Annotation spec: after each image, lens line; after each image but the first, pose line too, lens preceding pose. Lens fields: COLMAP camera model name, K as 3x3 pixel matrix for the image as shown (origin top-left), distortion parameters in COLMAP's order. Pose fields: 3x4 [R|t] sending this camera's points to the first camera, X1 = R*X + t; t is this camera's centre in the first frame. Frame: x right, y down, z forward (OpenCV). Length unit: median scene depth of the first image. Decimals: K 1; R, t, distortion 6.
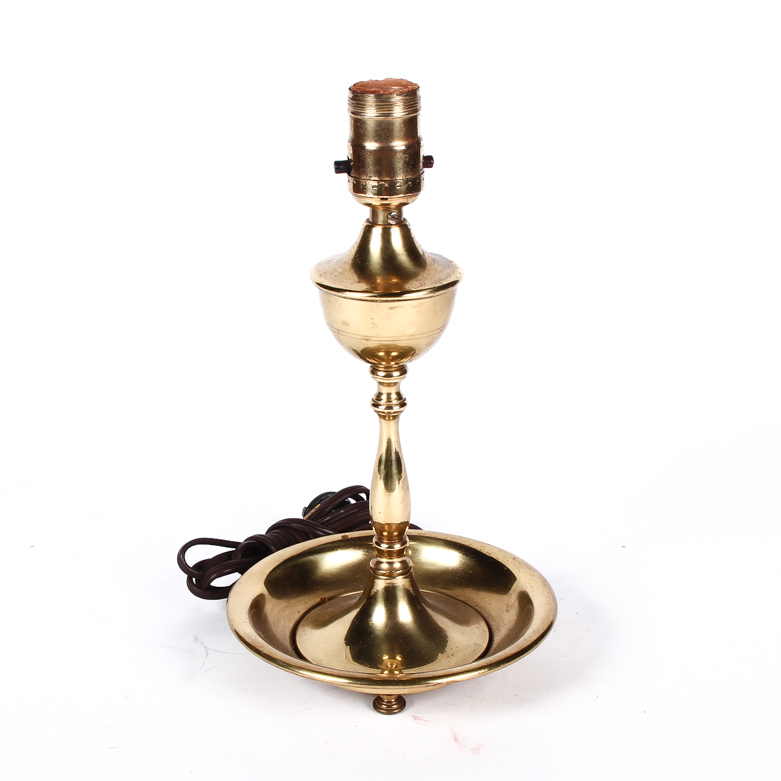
lens RADIAL K [[1308.9, 0, 389.7], [0, 1308.9, 454.8], [0, 0, 1]] dist [0.472088, -5.536743]
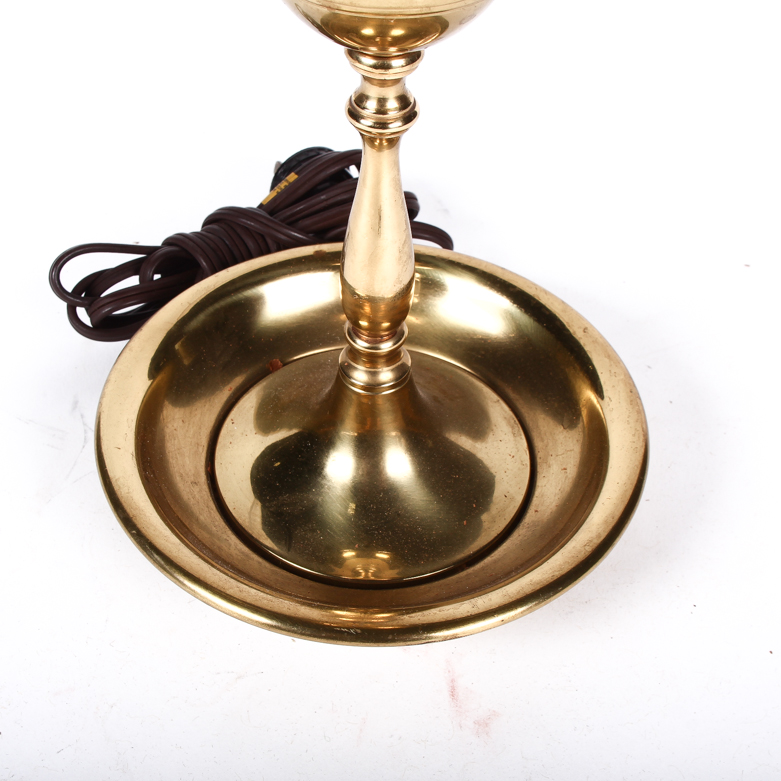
lens RADIAL K [[1308.9, 0, 389.7], [0, 1308.9, 454.8], [0, 0, 1]] dist [0.472088, -5.536743]
pose [[0.996070, 0.087325, -0.014808, 0.020954], [-0.075869, 0.927483, 0.366085, -0.101469], [0.045702, -0.363523, 0.930463, 0.481622]]
